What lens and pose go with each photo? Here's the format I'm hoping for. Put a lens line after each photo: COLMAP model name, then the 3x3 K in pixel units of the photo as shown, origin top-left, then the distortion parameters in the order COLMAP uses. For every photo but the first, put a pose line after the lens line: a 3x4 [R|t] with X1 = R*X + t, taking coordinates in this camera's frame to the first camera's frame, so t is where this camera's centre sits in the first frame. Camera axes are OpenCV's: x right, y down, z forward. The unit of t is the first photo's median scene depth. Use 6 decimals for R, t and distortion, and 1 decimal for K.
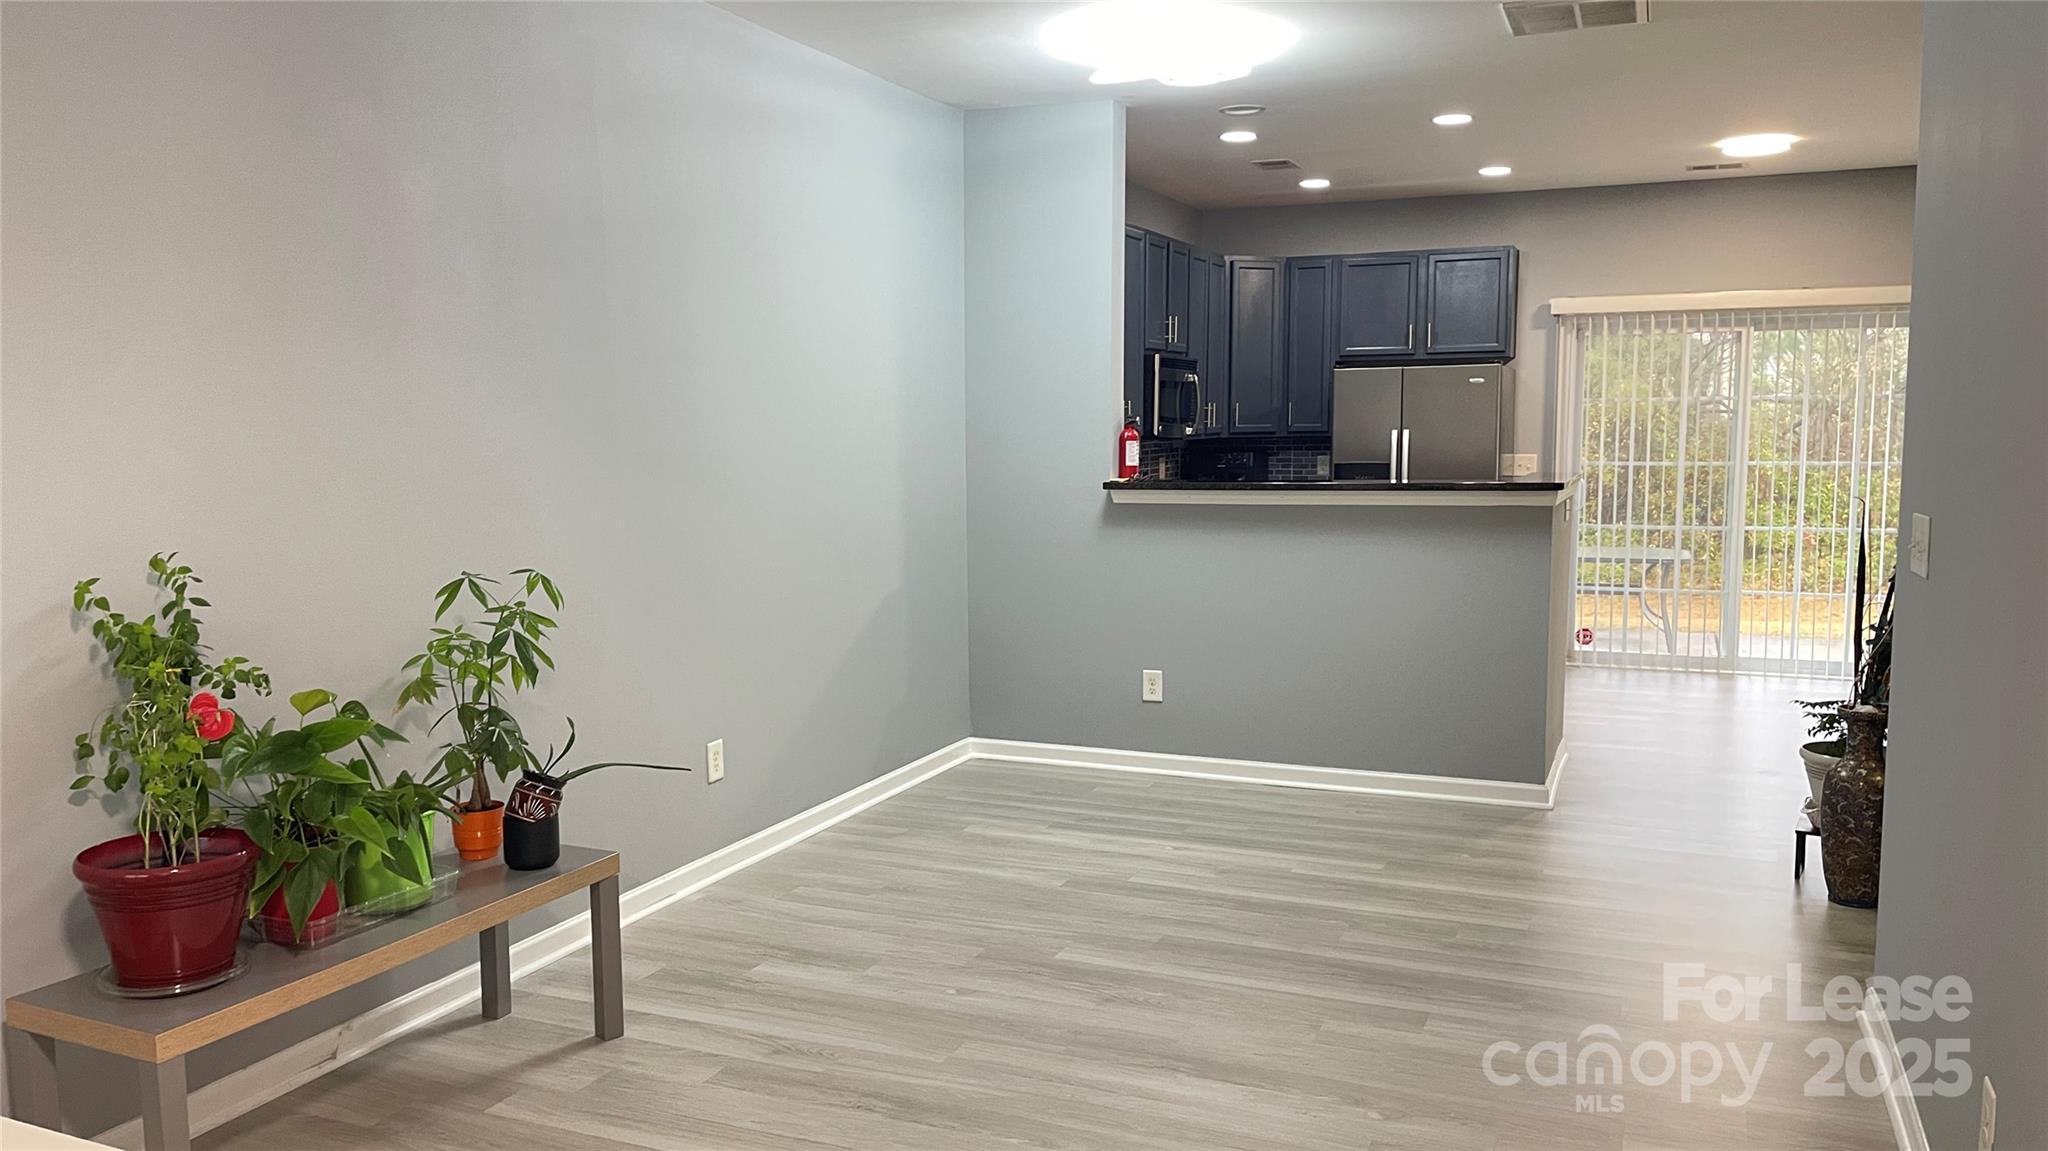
lens RADIAL K [[1565.5, 0, 1009.1], [0, 1565.5, 581.8], [0, 0, 1]] dist [0.103520, -0.079477]
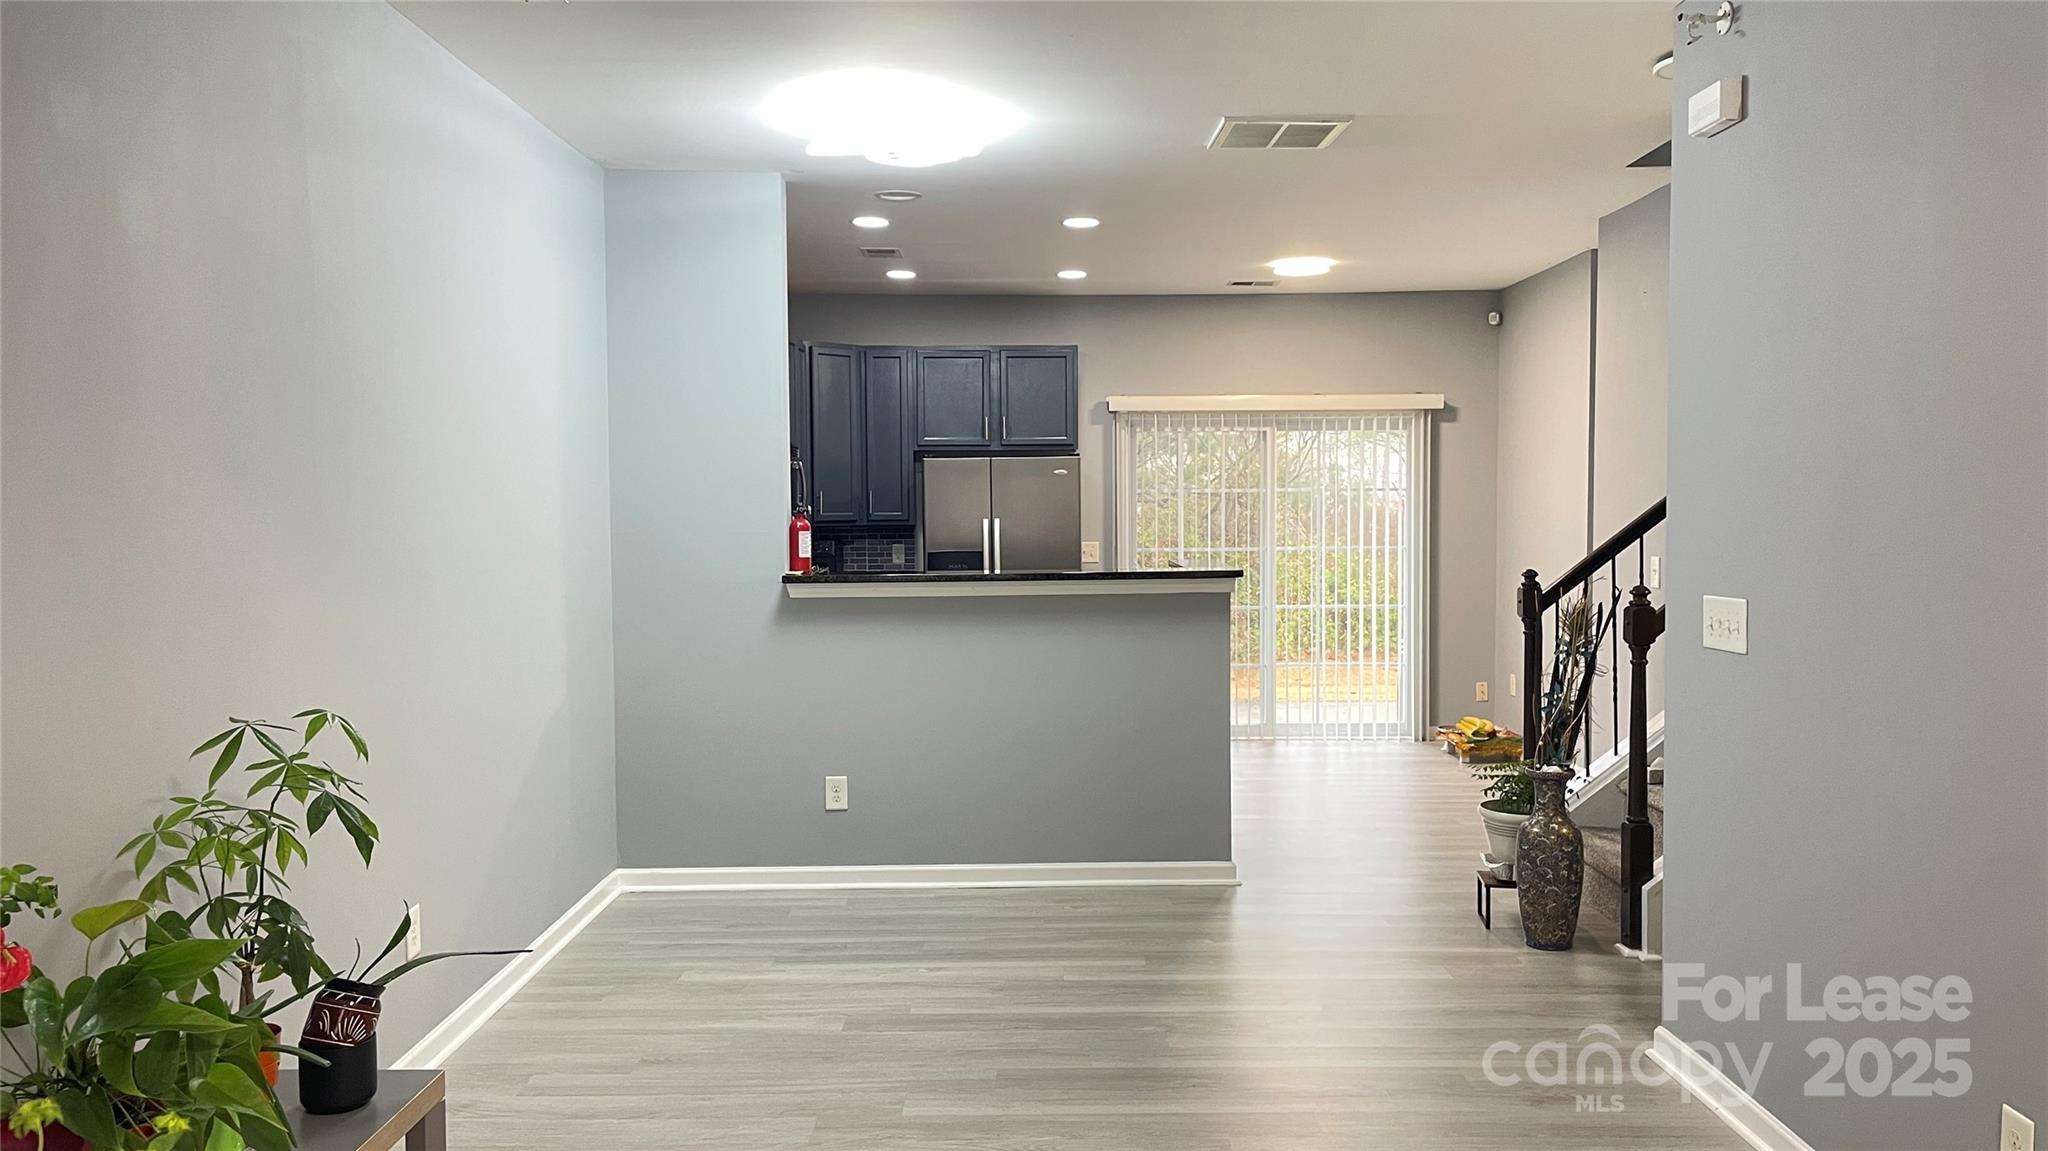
lens RADIAL K [[1565.5, 0, 1031.3], [0, 1565.5, 563.0], [0, 0, 1]] dist [0.103520, -0.079477]
pose [[0.916692, -0.015654, 0.399288, -0.173987], [0.042133, 0.997449, -0.057626, -0.011466], [-0.397367, 0.069649, 0.915013, 0.091089]]
